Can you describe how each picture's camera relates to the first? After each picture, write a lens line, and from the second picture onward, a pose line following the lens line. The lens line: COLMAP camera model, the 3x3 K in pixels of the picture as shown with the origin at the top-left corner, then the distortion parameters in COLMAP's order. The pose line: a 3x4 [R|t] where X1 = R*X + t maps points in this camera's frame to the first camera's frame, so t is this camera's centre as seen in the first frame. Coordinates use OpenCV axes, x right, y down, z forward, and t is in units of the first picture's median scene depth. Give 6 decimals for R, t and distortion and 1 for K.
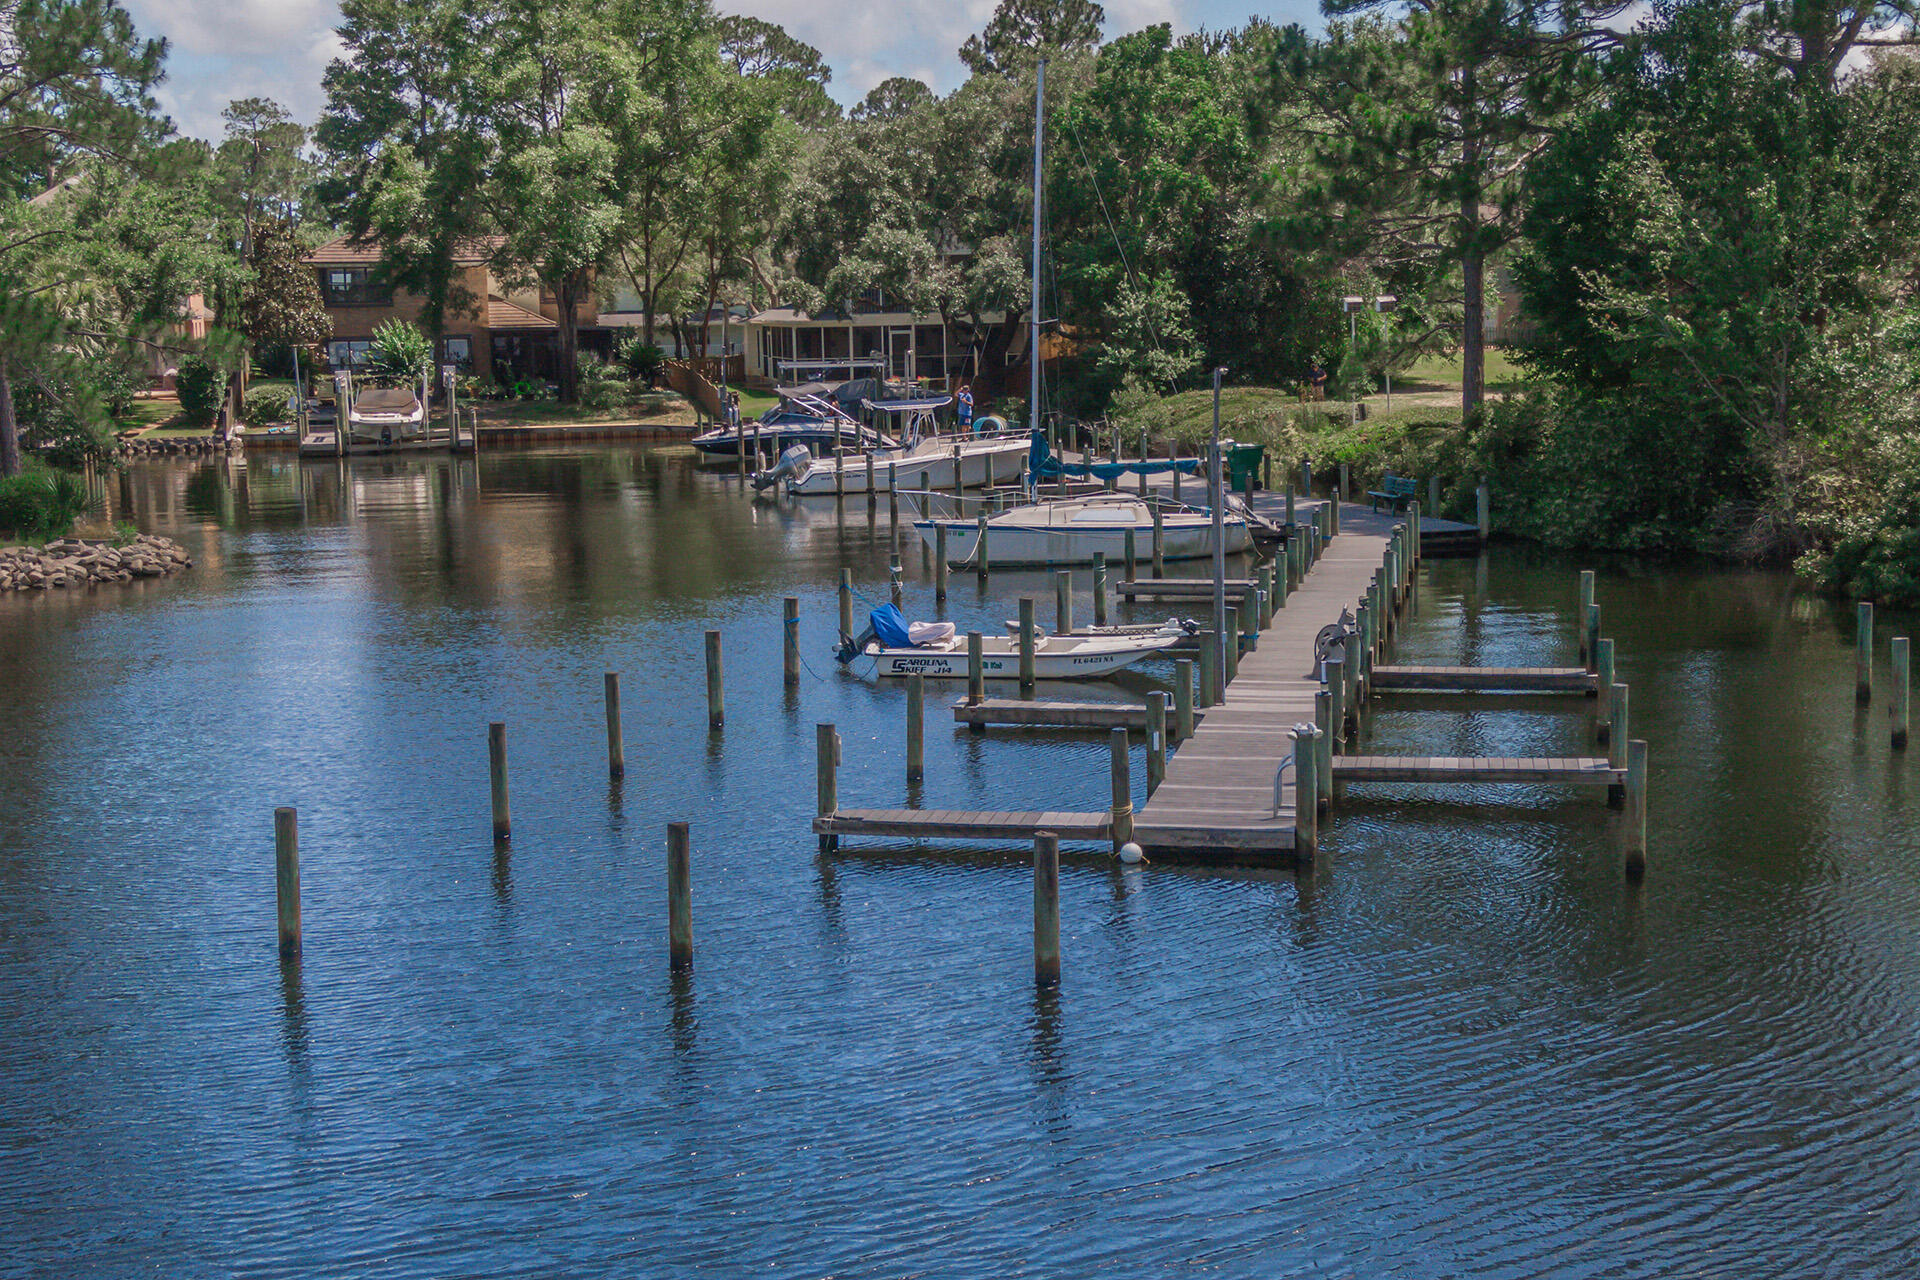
lens RADIAL K [[2677.5, 0, 954.5], [0, 2677.5, 676.4], [0, 0, 1]] dist [0.039487, -0.030753]
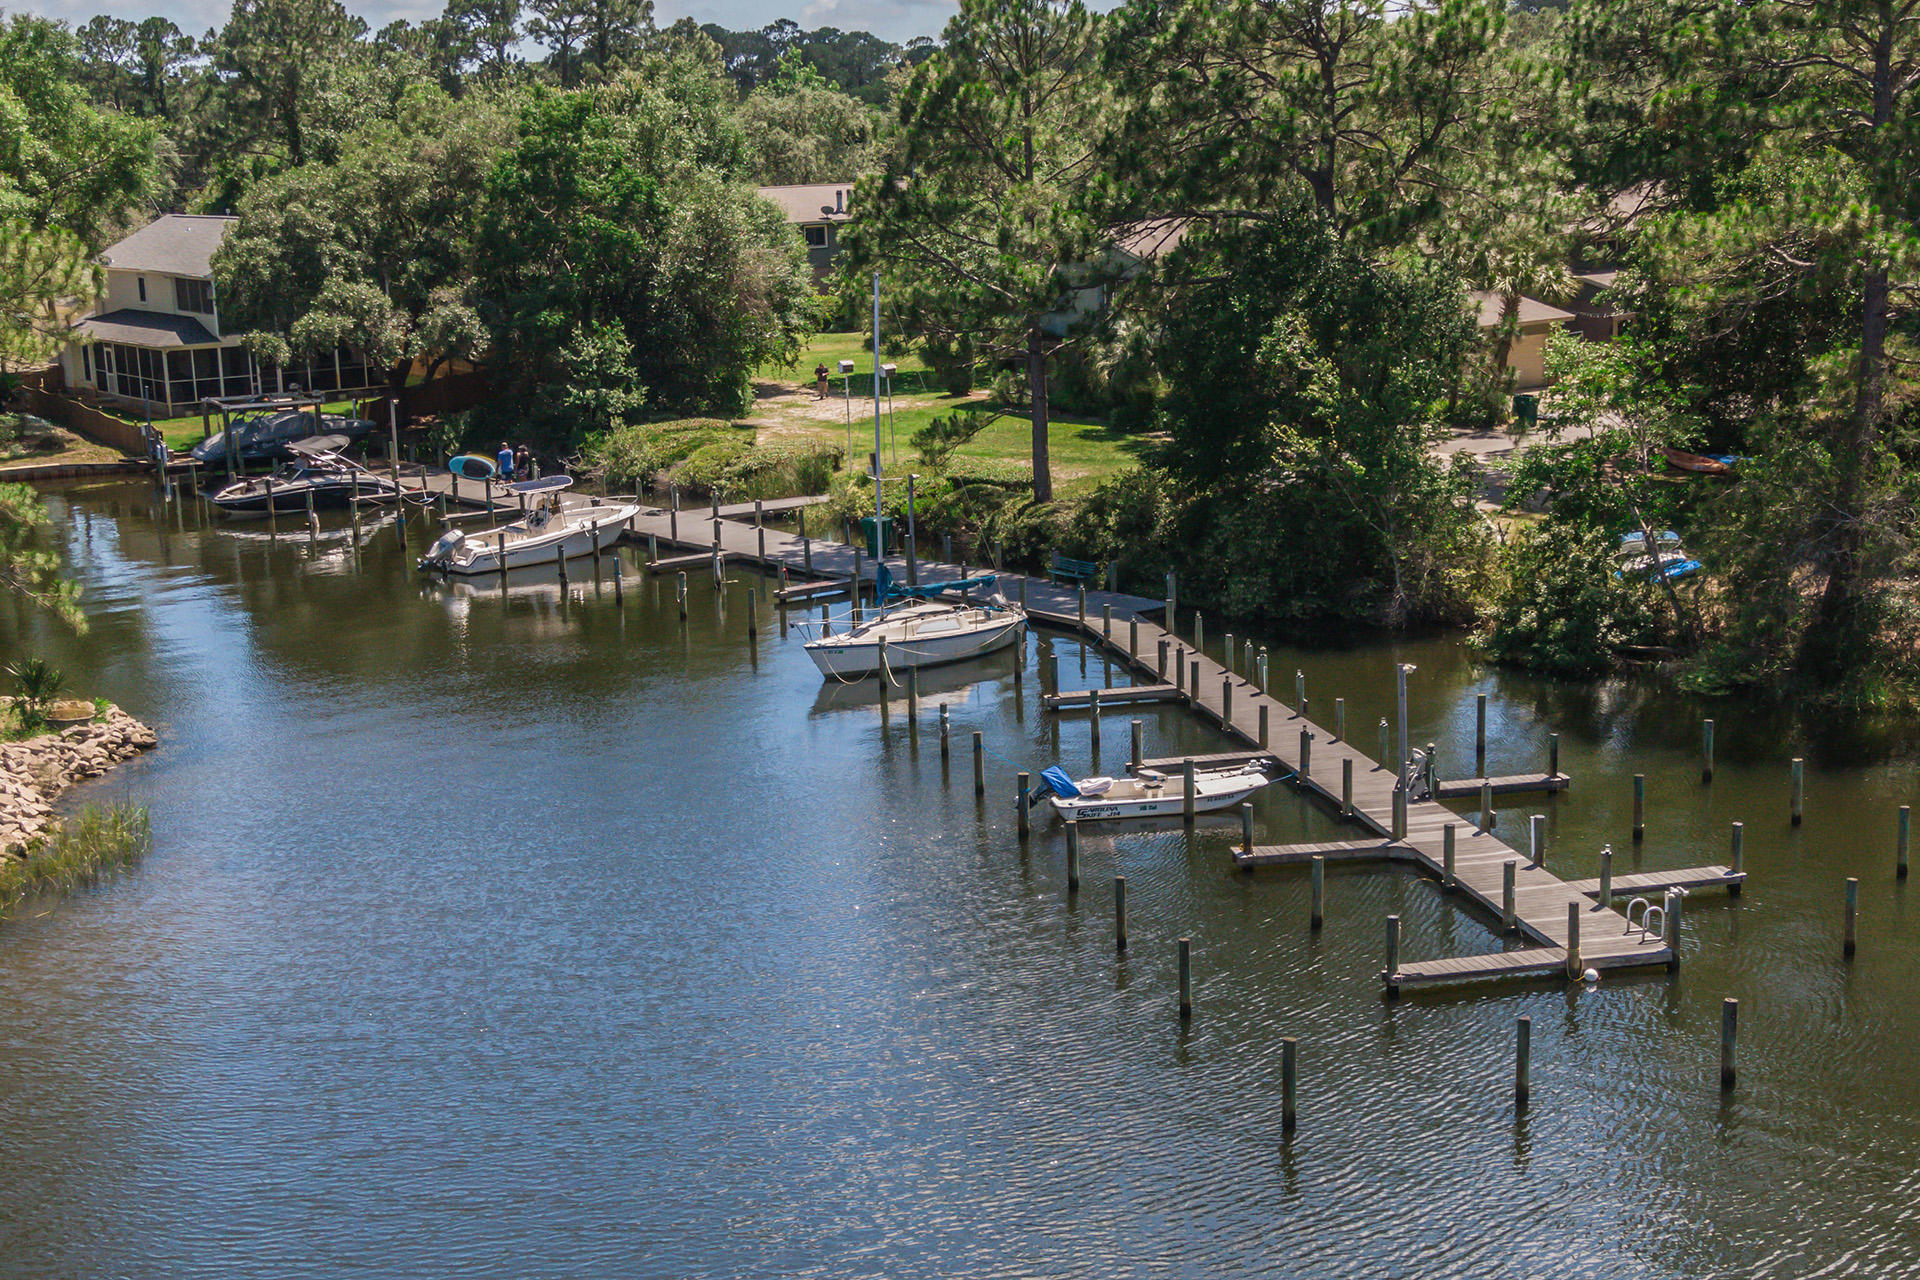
lens RADIAL K [[2677.5, 0, 954.5], [0, 2677.5, 676.4], [0, 0, 1]] dist [0.039487, -0.030753]
pose [[0.908923, -0.092556, 0.406561, -0.261312], [0.067678, 0.994870, 0.075184, -0.075227], [-0.411434, -0.040821, 0.910525, -0.094894]]
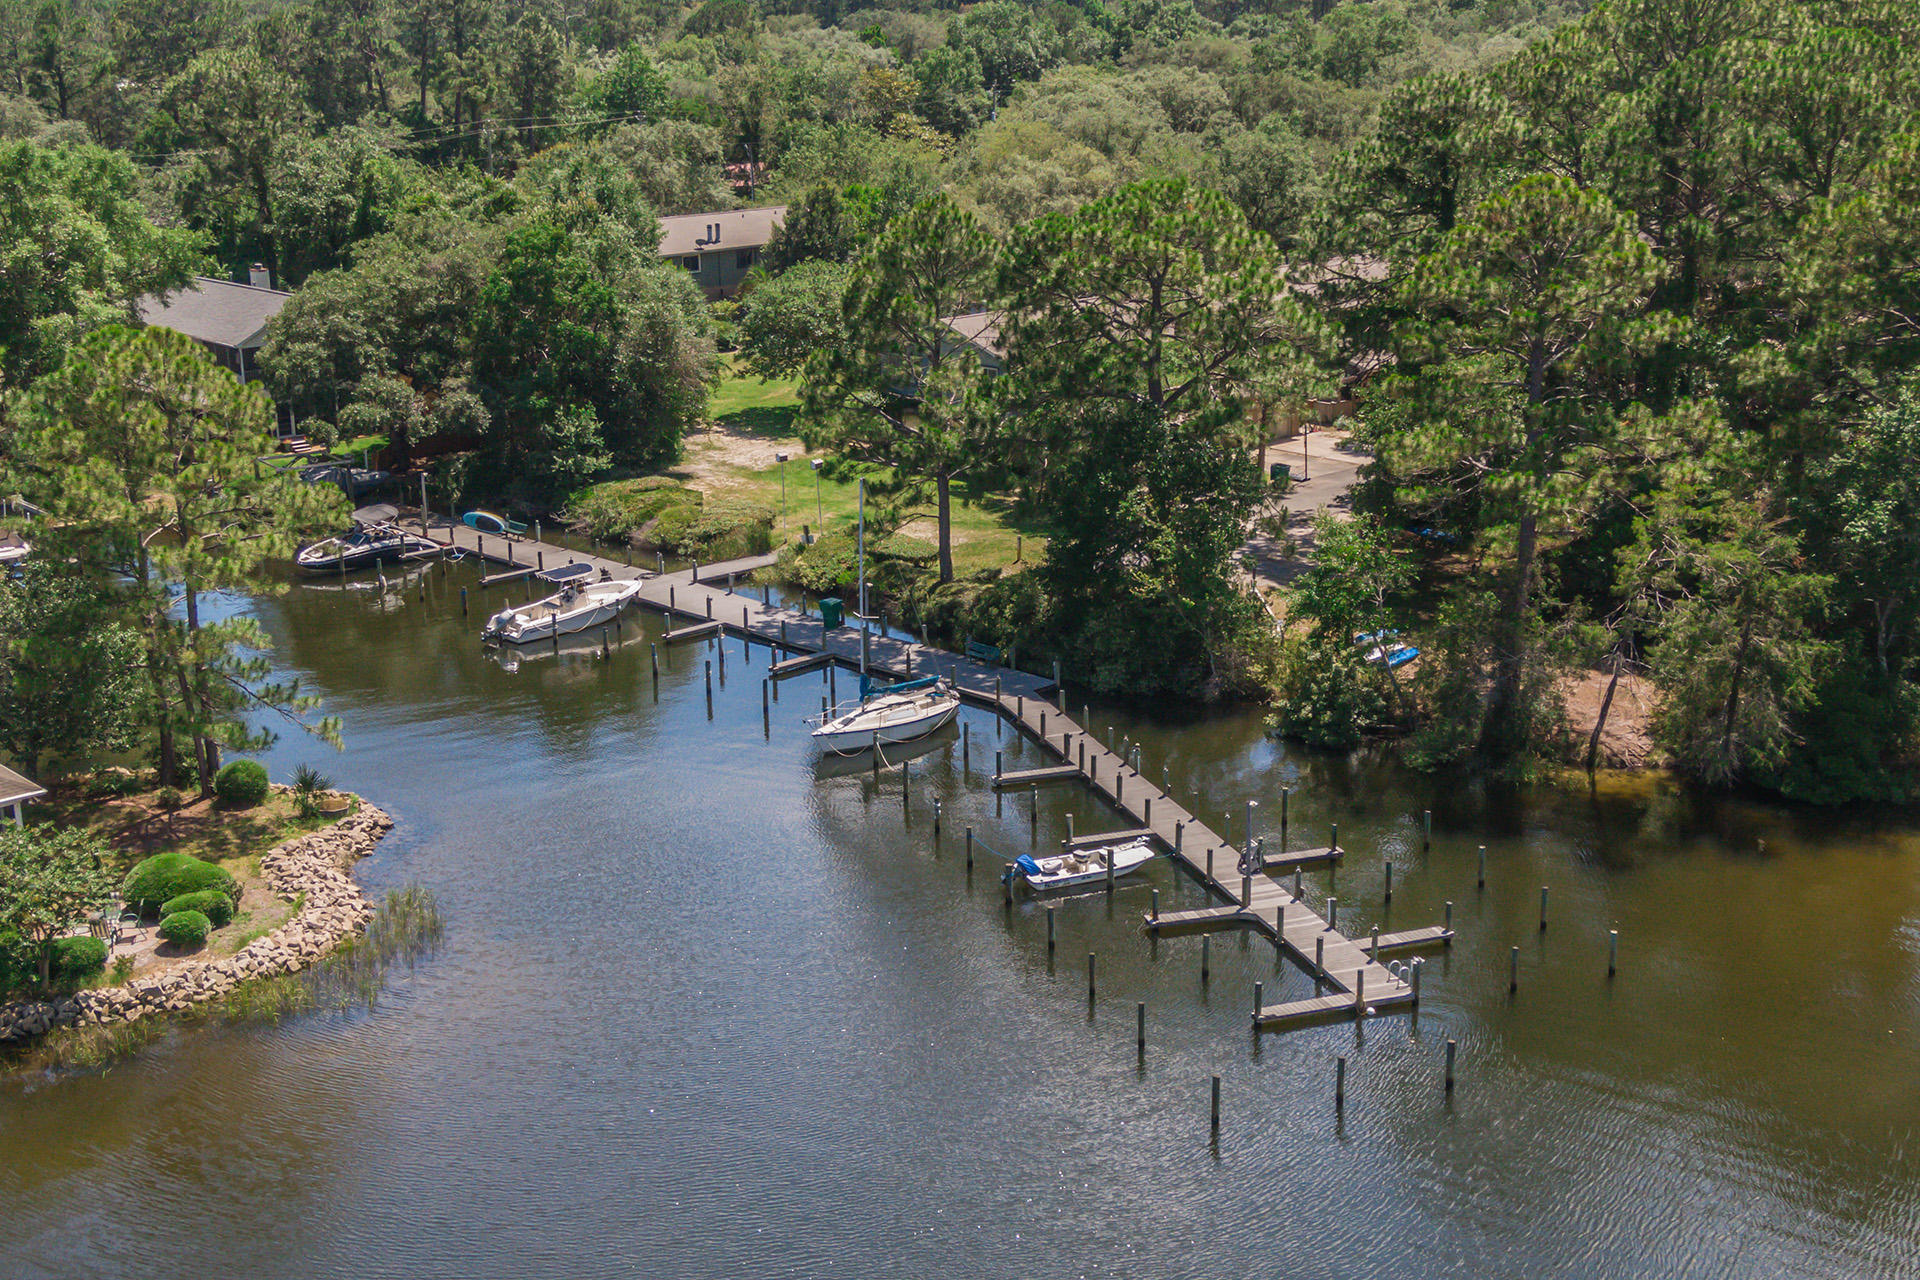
lens RADIAL K [[2504.3, 0, 960.0], [0, 2504.3, 640.0], [0, 0, 1]] dist [0.001337, 0.022943]
pose [[0.859044, -0.133213, 0.494265, -0.434736], [0.069031, 0.986873, 0.146002, -0.205692], [-0.507226, -0.091302, 0.856963, -0.285691]]
